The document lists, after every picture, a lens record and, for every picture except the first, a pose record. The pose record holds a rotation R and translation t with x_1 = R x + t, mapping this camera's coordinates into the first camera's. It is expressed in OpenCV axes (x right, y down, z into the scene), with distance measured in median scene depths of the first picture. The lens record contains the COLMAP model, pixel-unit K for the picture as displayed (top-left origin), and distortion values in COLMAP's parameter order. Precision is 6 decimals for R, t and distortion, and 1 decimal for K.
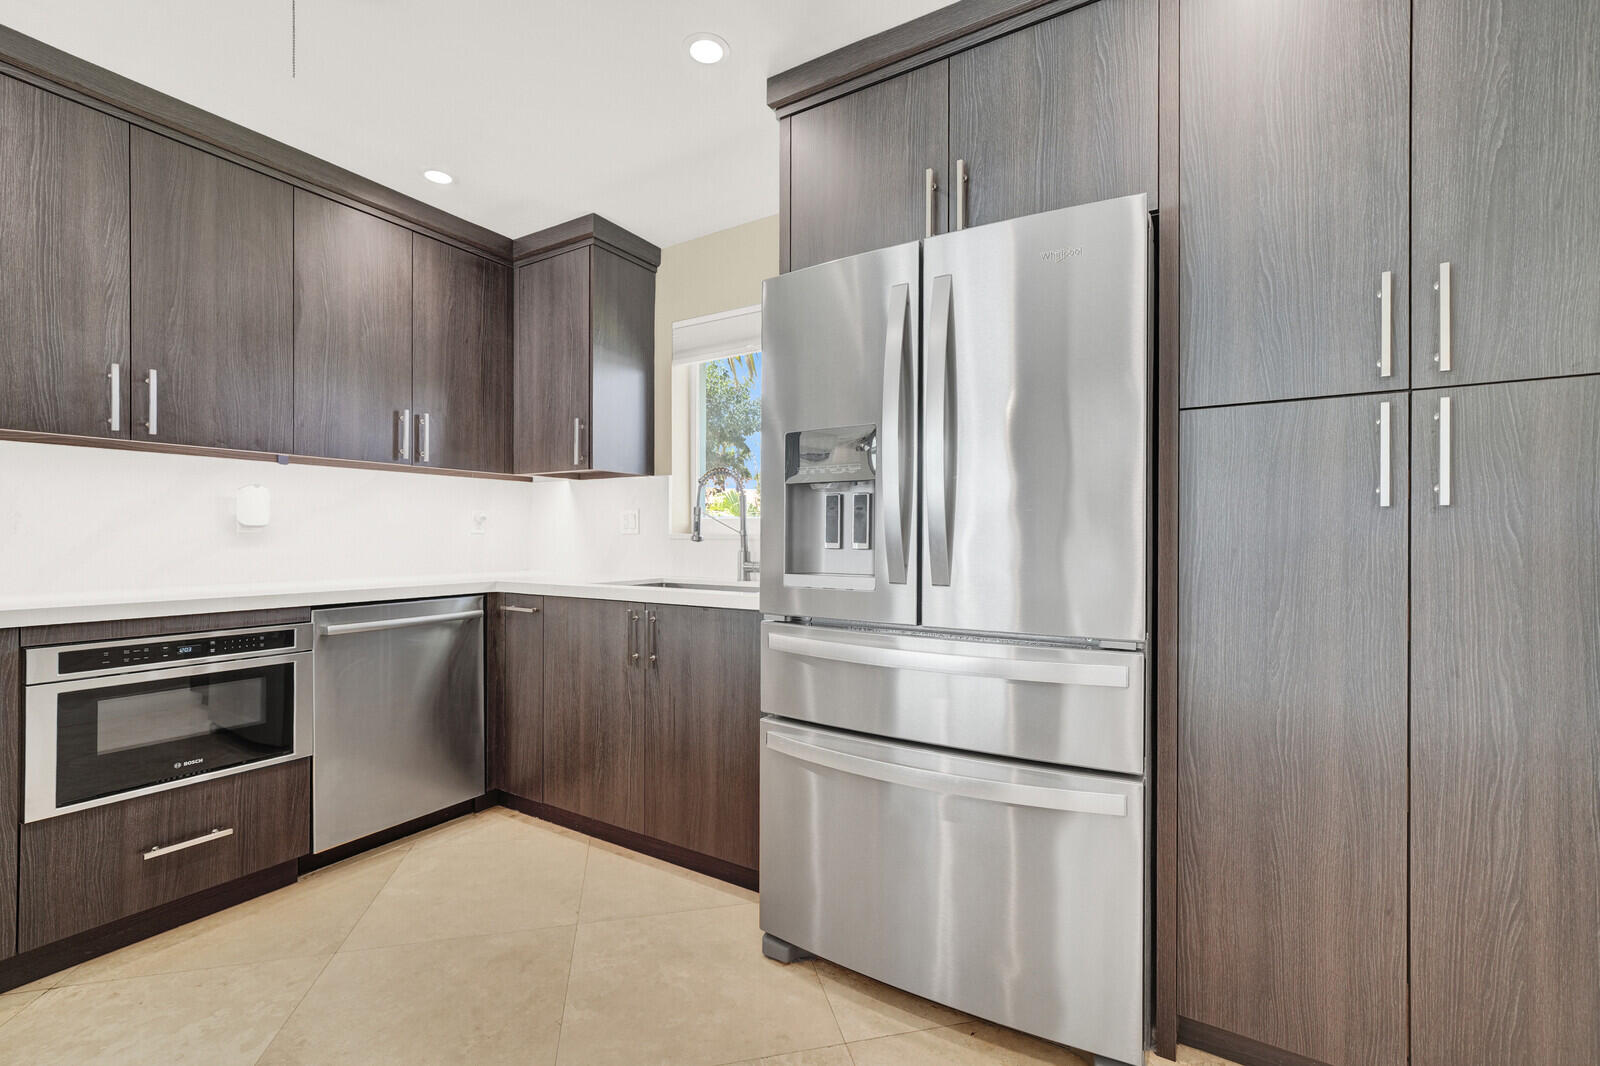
lens RADIAL K [[691.2, 0, 803.5], [0, 691.2, 535.9], [0, 0, 1]] dist [0.000340, 0.000831]
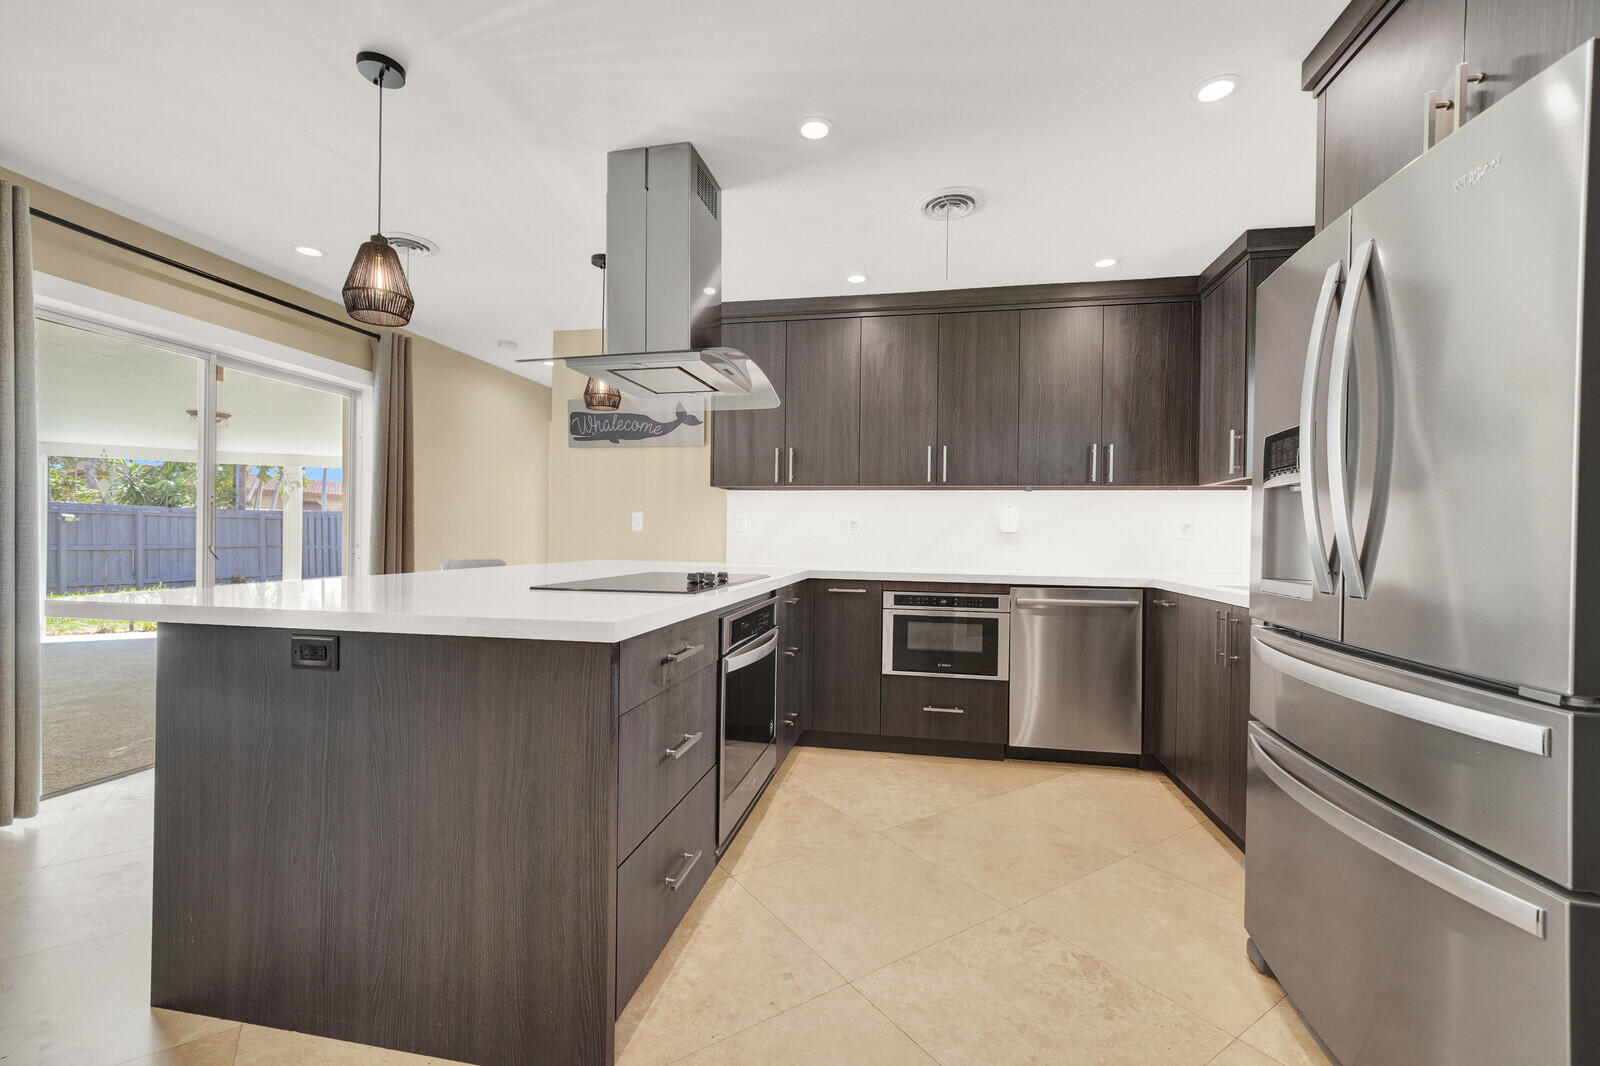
lens RADIAL K [[691.2, 0, 803.5], [0, 691.2, 535.9], [0, 0, 1]] dist [0.000340, 0.000831]
pose [[0.350781, 0.001772, -0.936456, 0.569919], [-0.012015, 0.999924, -0.002608, 0.002991], [0.936381, 0.012166, 0.350775, 0.025825]]
